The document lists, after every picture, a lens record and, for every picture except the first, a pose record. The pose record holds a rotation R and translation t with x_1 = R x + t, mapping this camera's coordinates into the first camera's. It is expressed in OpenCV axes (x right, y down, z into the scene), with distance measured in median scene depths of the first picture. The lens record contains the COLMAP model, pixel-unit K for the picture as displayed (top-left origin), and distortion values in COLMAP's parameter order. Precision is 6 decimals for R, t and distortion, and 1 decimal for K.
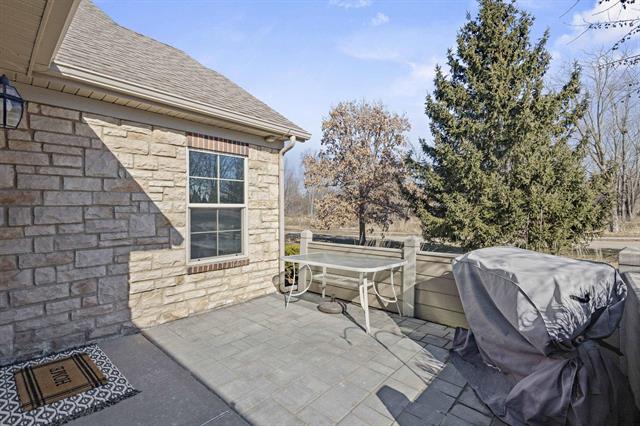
lens RADIAL K [[294.6, 0, 321.5], [0, 294.6, 212.0], [0, 0, 1]] dist [0.002408, -0.000405]
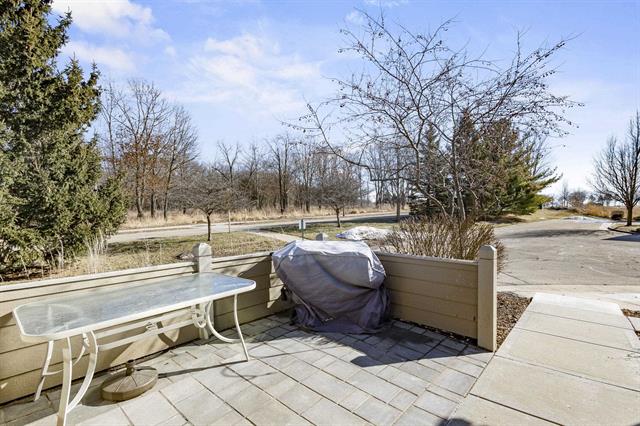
lens RADIAL K [[294.6, 0, 325.5], [0, 294.6, 212.7], [0, 0, 1]] dist [0.002408, -0.000405]
pose [[-0.049578, 0.002794, 0.998766, -0.765625], [-0.016117, 0.999864, -0.003597, -0.017408], [-0.998640, -0.016276, -0.049526, 0.899967]]
